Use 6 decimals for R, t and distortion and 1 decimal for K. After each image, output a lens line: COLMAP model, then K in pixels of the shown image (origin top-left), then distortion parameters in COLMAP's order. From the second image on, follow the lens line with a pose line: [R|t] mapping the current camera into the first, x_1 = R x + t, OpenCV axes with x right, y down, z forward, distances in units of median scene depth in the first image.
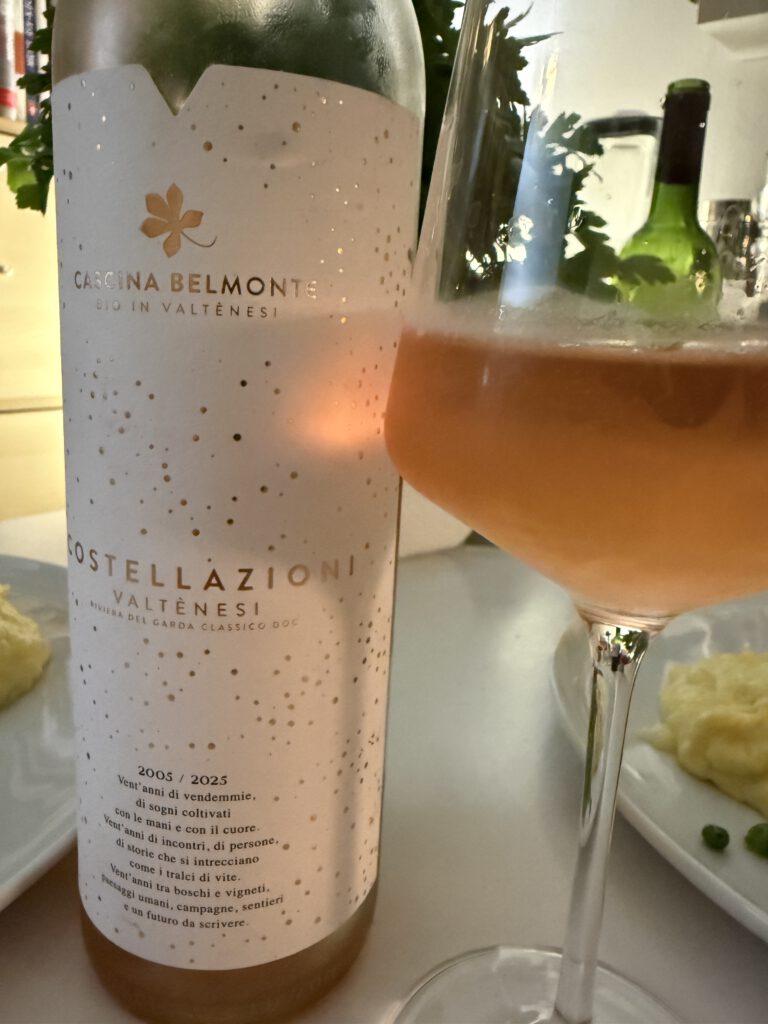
lens RADIAL K [[709.1, 0, 384.9], [0, 709.1, 510.8], [0, 0, 1]] dist [0.003937, 0.002633]
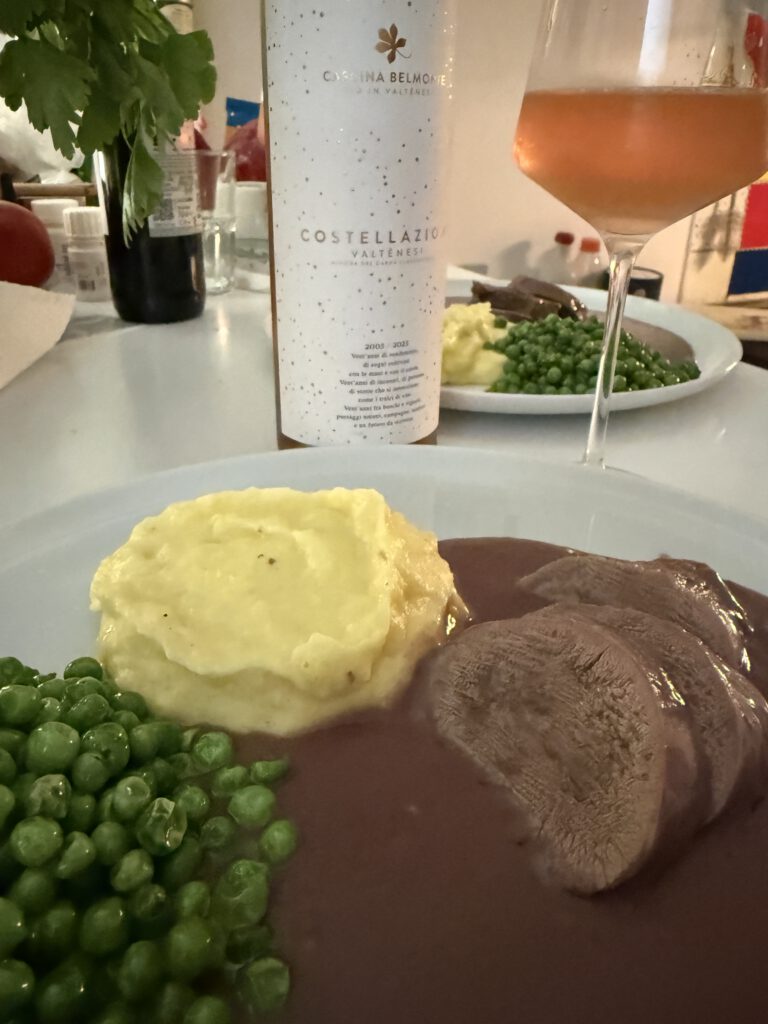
lens RADIAL K [[709.1, 0, 381.7], [0, 709.1, 511.6], [0, 0, 1]] dist [0.003937, 0.002633]
pose [[0.900201, -0.237218, 0.365192, -1.226243], [0.132732, 0.948169, 0.288718, 0.246125], [-0.414753, -0.211432, 0.885029, -0.967140]]
